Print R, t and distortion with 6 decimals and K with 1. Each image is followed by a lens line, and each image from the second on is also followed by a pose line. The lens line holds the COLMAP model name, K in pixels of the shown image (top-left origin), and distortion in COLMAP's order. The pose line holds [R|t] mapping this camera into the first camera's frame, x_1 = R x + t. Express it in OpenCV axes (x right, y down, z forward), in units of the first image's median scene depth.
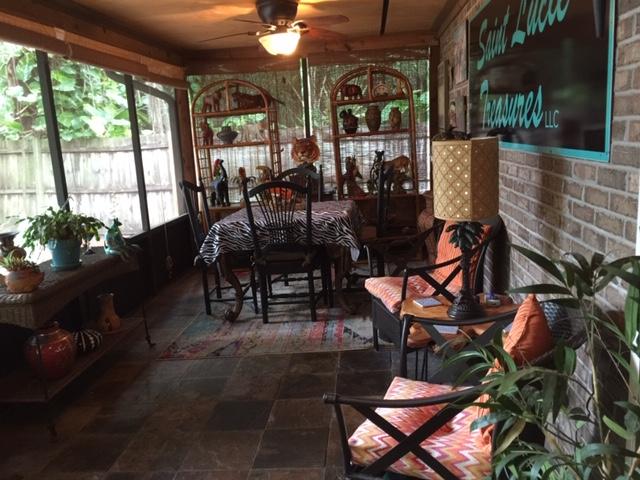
lens RADIAL K [[563.7, 0, 321.4], [0, 563.7, 239.9], [0, 0, 1]] dist [0.030625, -0.023572]
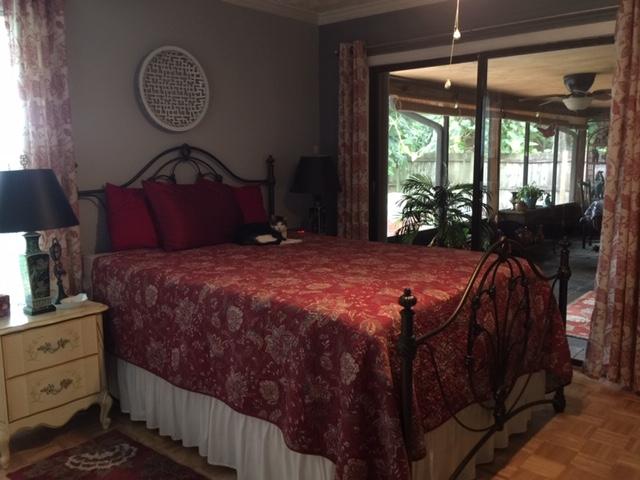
lens RADIAL K [[563.7, 0, 320.6], [0, 563.7, 241.0], [0, 0, 1]] dist [0.030625, -0.023572]
pose [[0.809577, 0.129091, -0.572643, 0.138563], [-0.138760, 0.989958, 0.026994, 0.134481], [0.570378, 0.057606, 0.819360, -0.850312]]
